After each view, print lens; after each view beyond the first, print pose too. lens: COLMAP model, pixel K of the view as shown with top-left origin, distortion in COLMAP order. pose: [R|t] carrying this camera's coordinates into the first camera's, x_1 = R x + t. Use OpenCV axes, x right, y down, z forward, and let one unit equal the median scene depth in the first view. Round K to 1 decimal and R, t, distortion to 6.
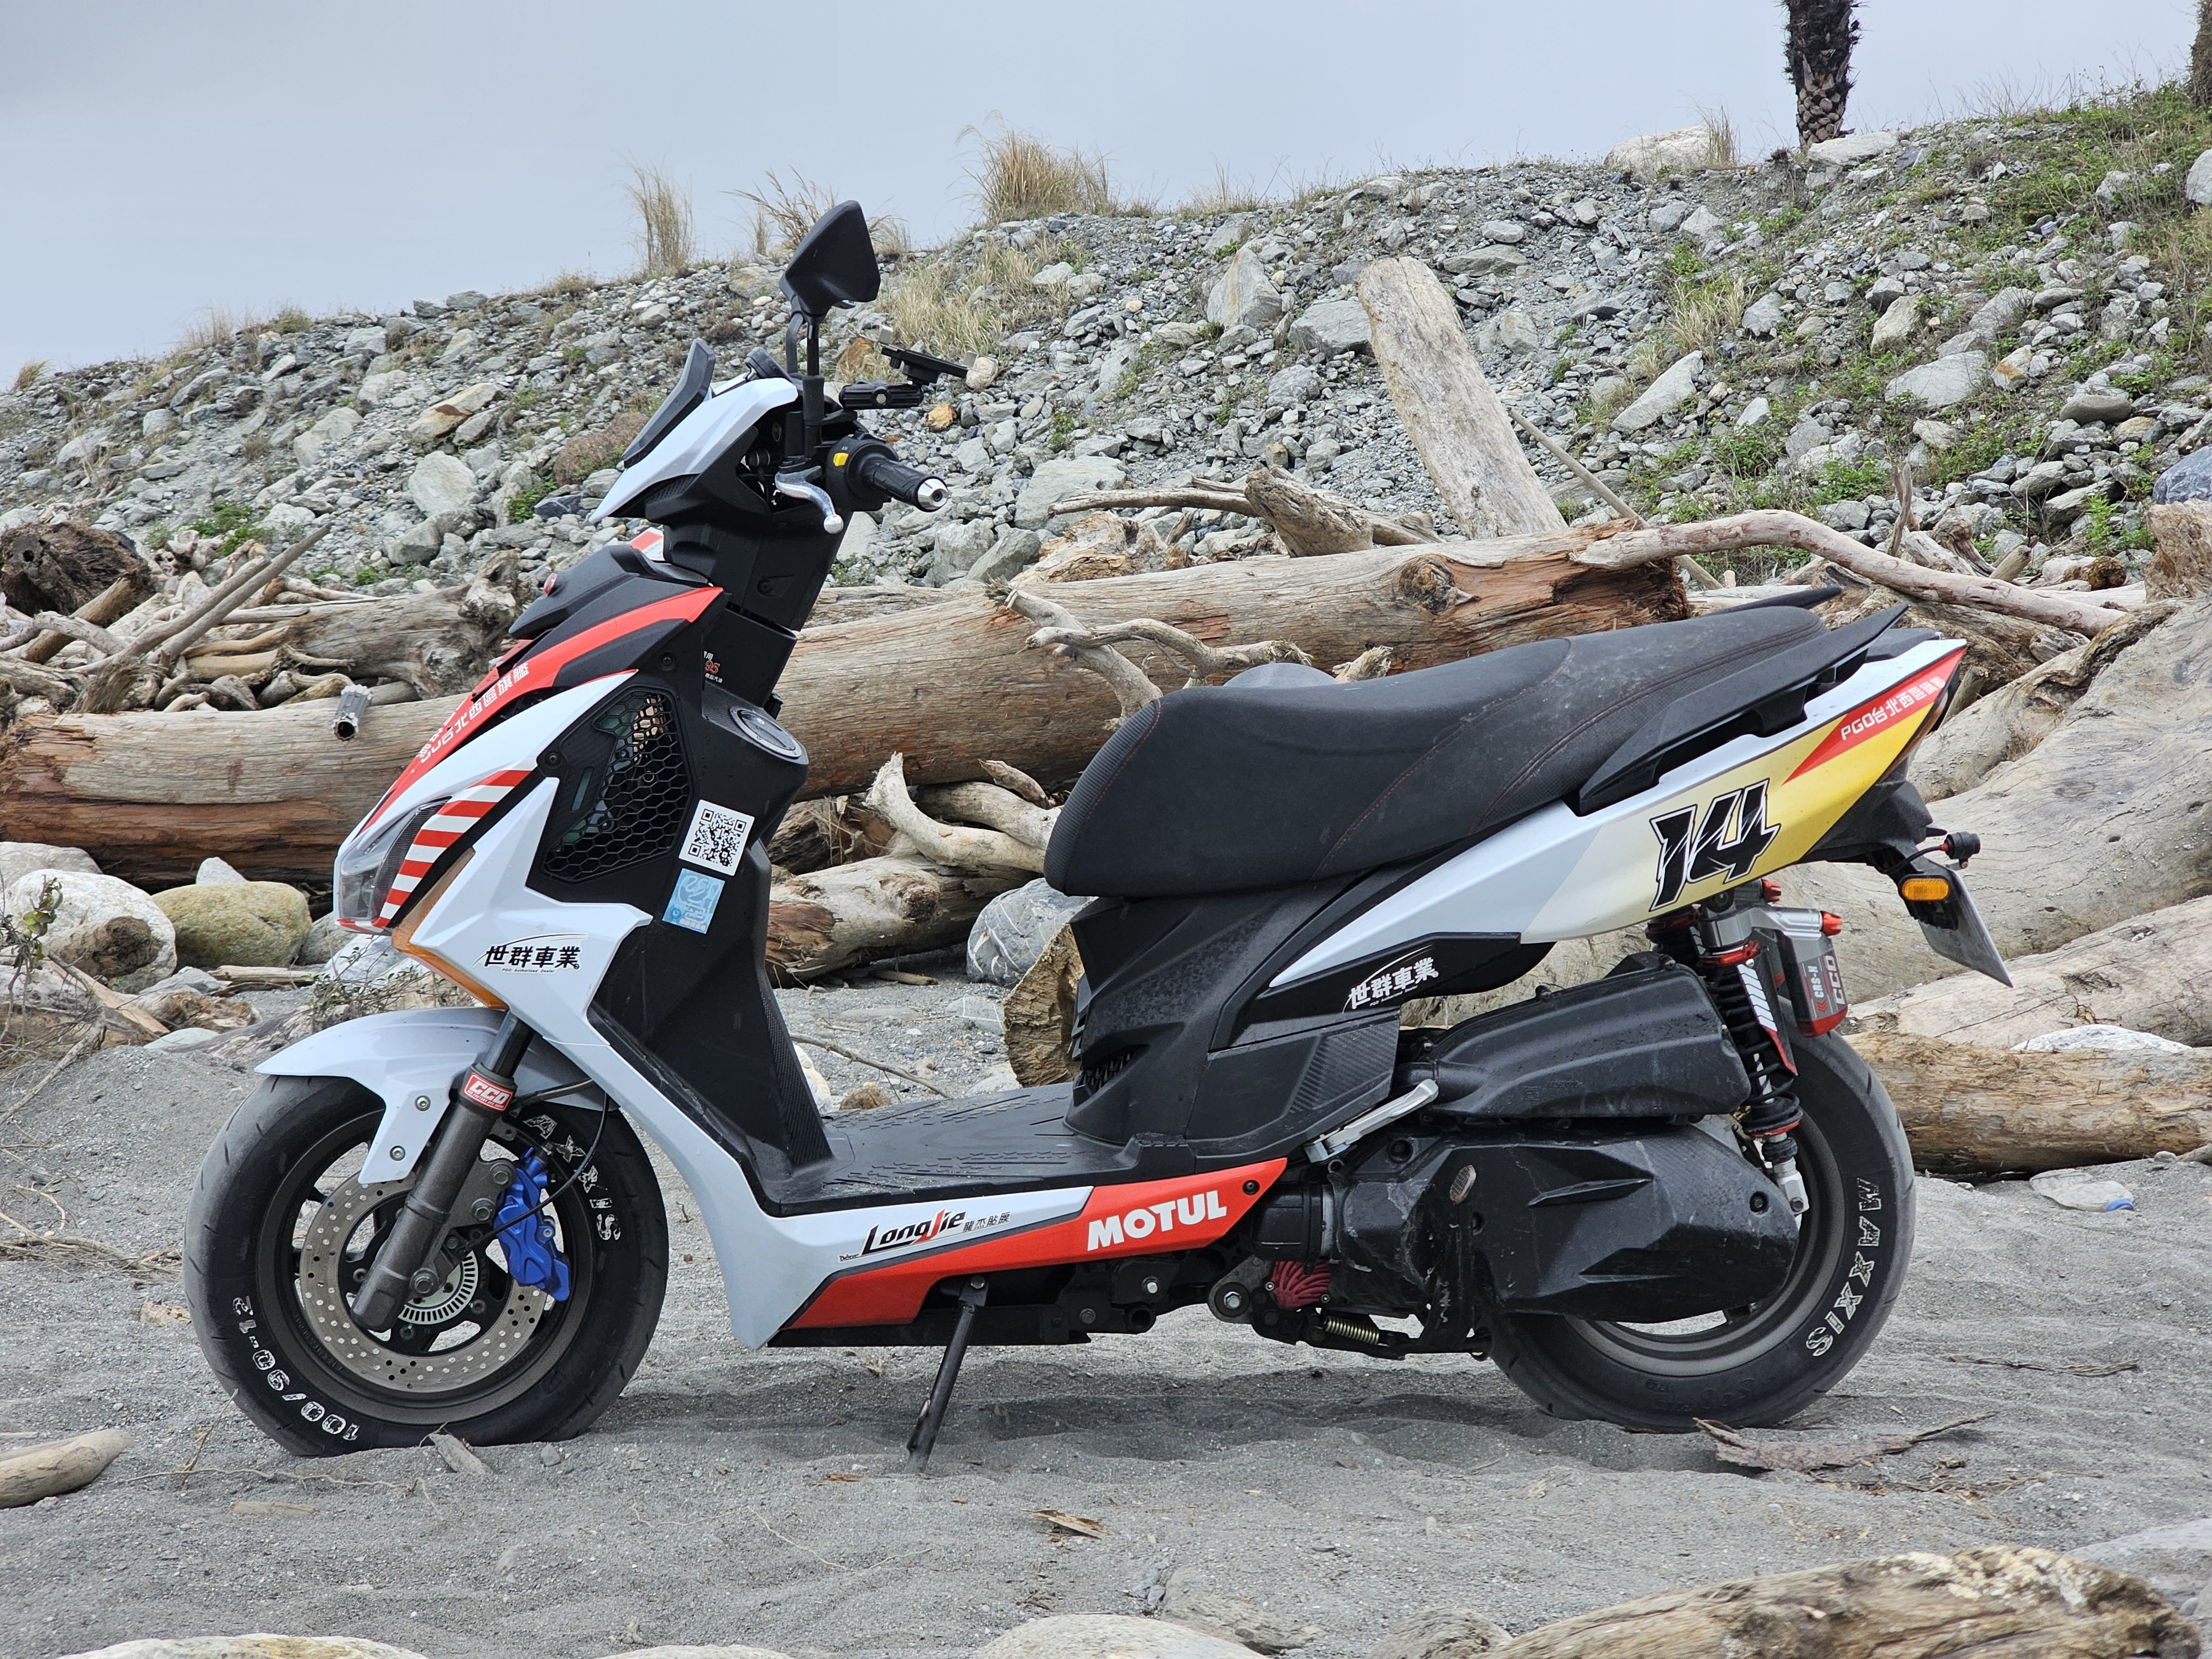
lens RADIAL K [[4317.7, 0, 1106.0], [0, 4317.7, 829.5], [0, 0, 1]] dist [-0.543207, 8.496756]
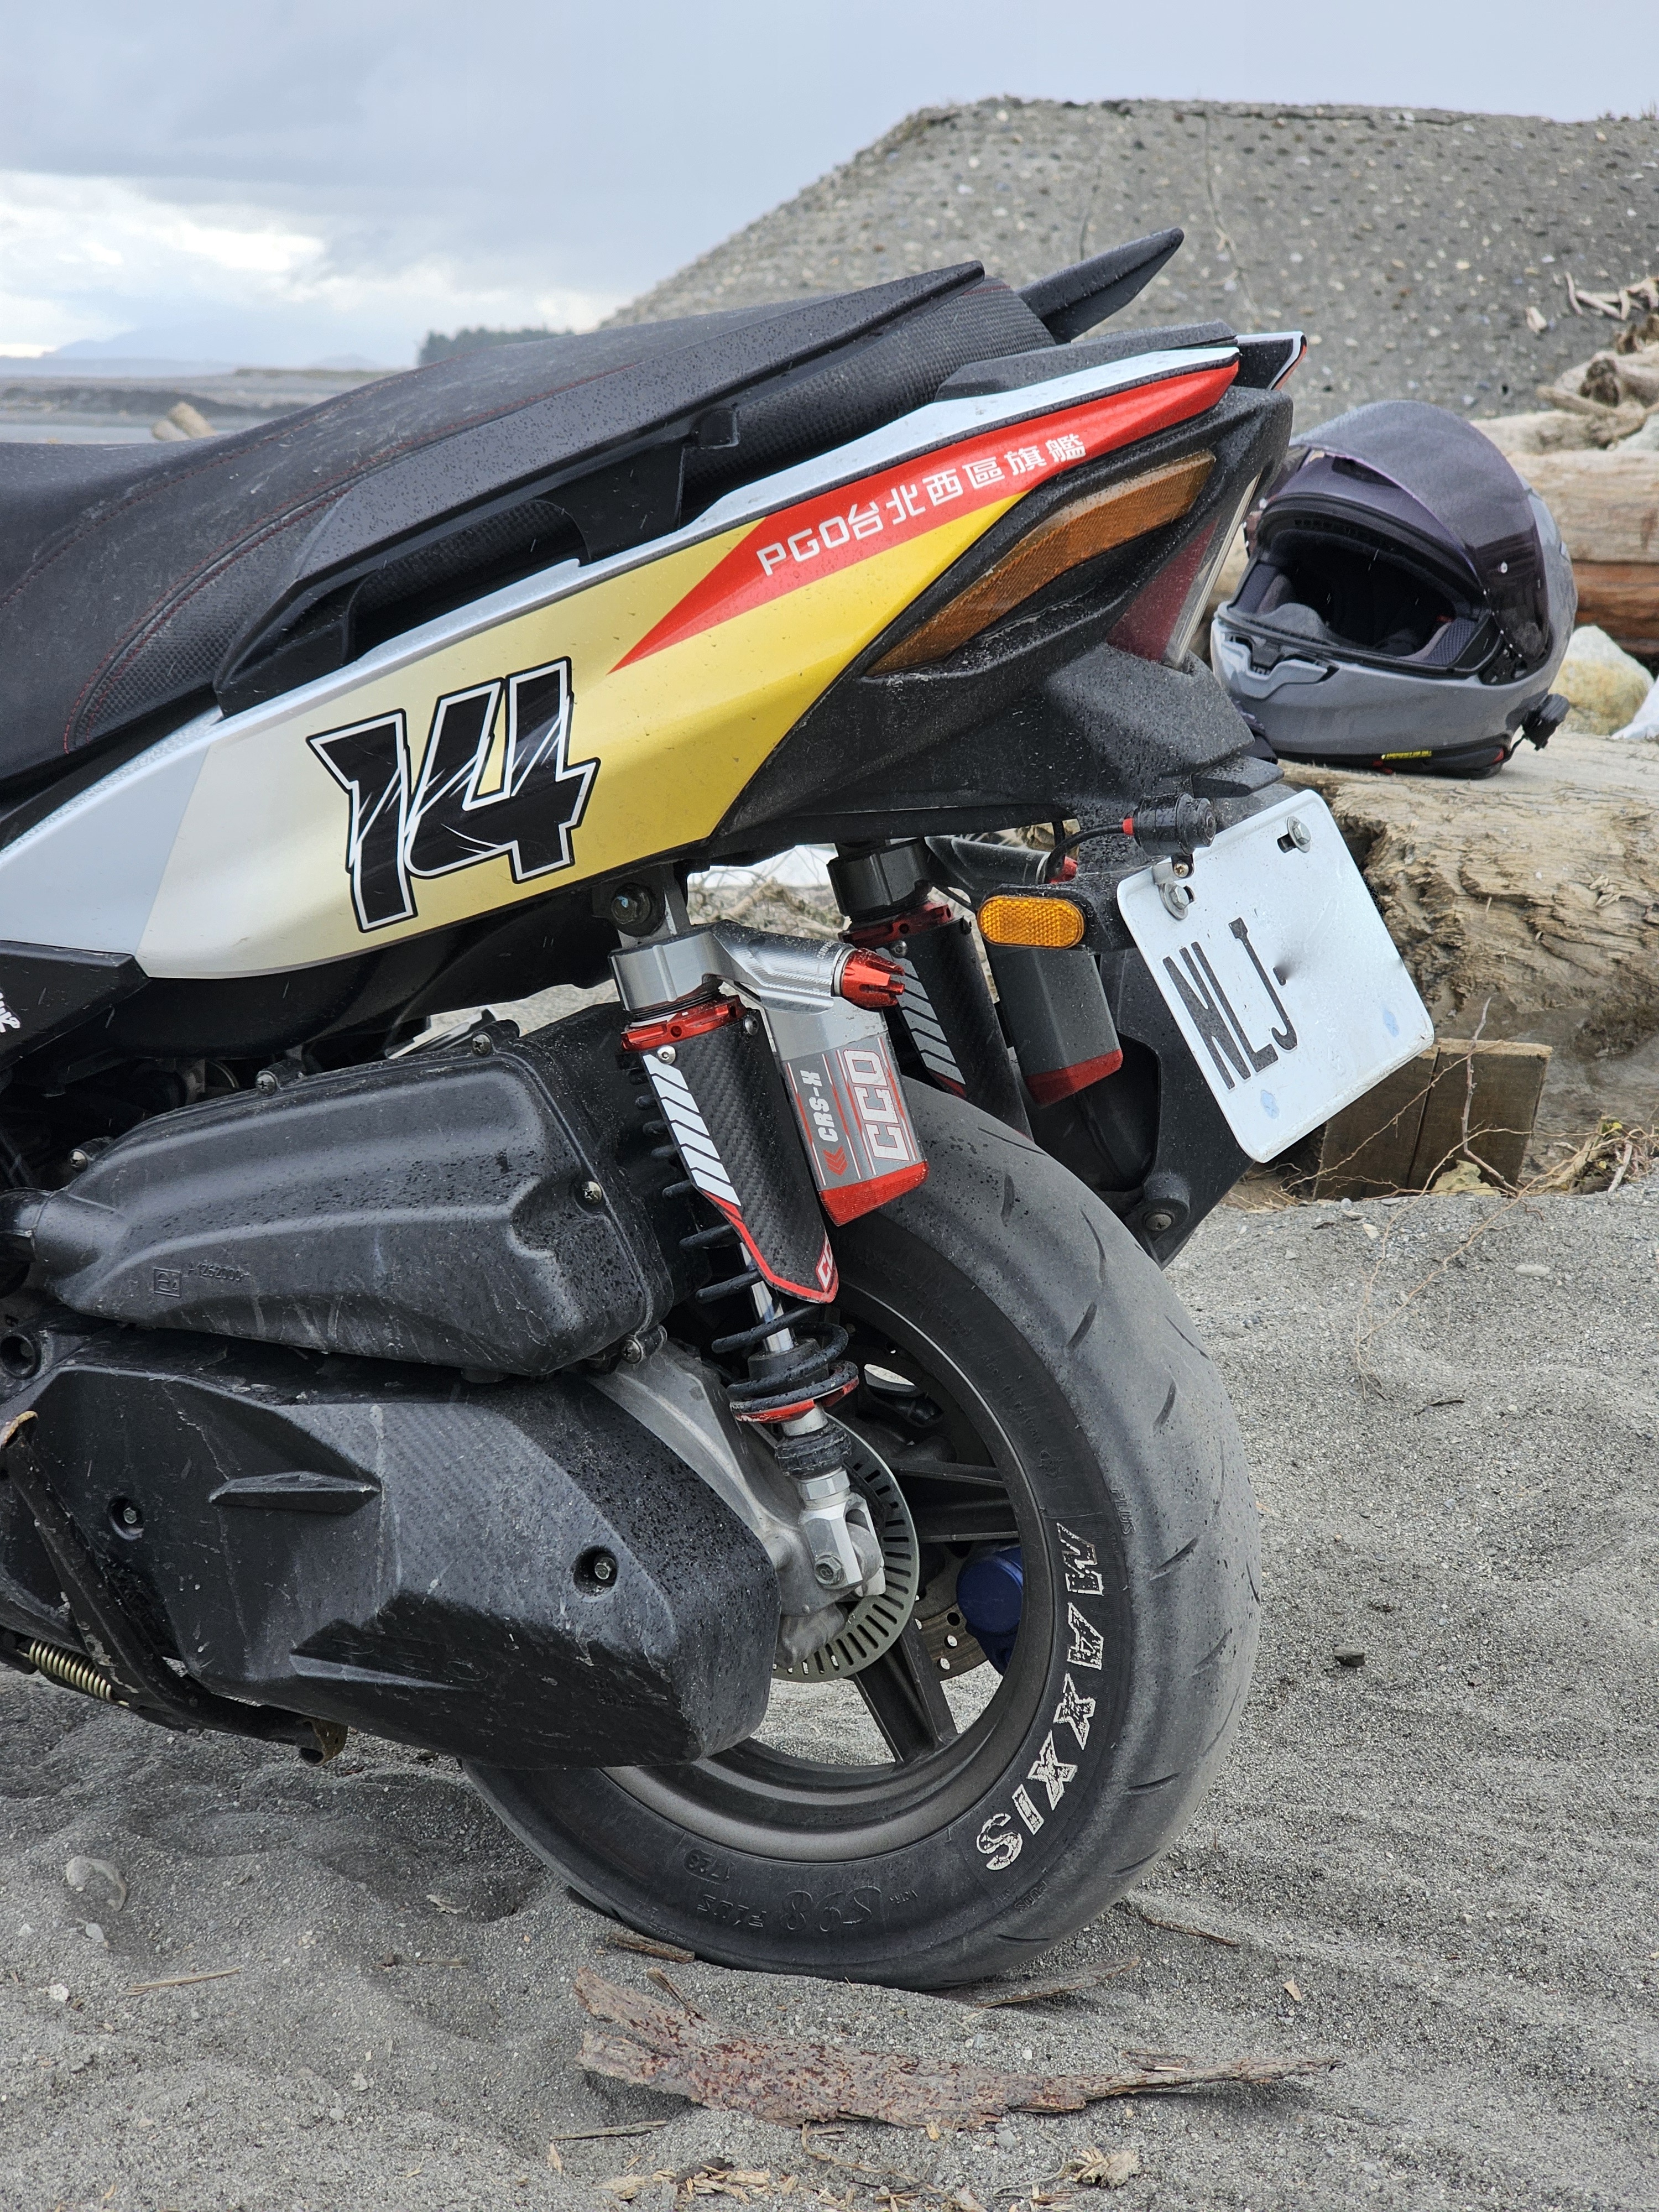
lens RADIAL K [[4317.7, 0, 829.5], [0, 4317.7, 1106.0], [0, 0, 1]] dist [-0.543207, 8.496756]
pose [[0.825495, 0.100403, -0.555407, 0.426633], [-0.030066, 0.990476, 0.134365, -0.026304], [0.563608, -0.094219, 0.820652, 0.634220]]
